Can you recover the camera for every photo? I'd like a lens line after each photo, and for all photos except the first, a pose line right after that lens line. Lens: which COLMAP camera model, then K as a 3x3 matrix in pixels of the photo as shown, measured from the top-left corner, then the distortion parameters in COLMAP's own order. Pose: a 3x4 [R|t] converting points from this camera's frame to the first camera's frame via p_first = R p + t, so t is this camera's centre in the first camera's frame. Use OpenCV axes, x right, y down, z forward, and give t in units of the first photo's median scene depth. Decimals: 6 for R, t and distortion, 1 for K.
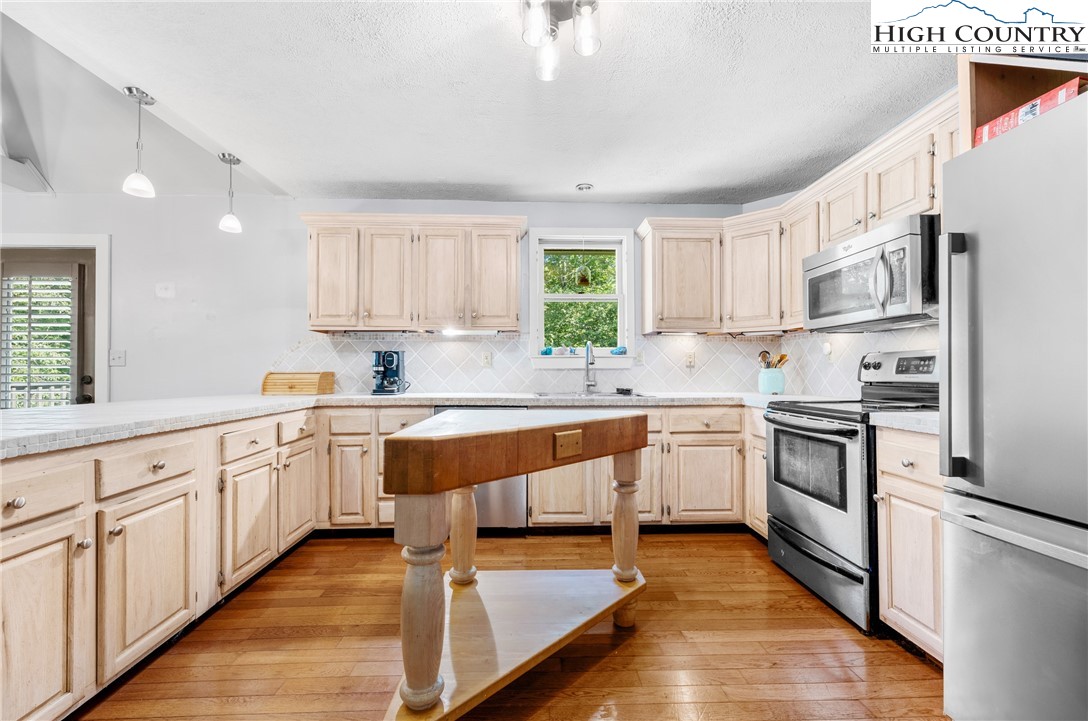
lens RADIAL K [[433.3, 0, 544.0], [0, 433.3, 360.5], [0, 0, 1]] dist [0.001151, 0.000054]
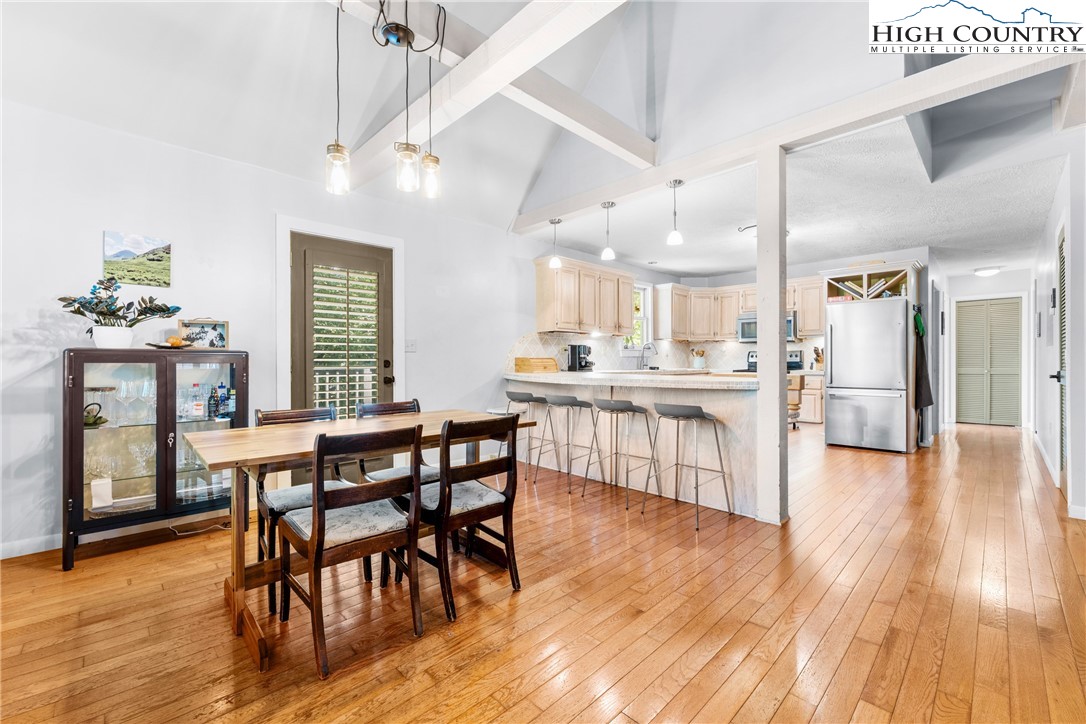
lens RADIAL K [[432.5, 0, 543.0], [0, 432.5, 362.0], [0, 0, 1]] dist [0.001151, 0.000054]
pose [[0.751776, -0.002700, 0.659413, -1.497566], [-0.018771, 0.999499, 0.025493, 0.003224], [-0.659151, -0.031543, 0.751349, -0.134391]]
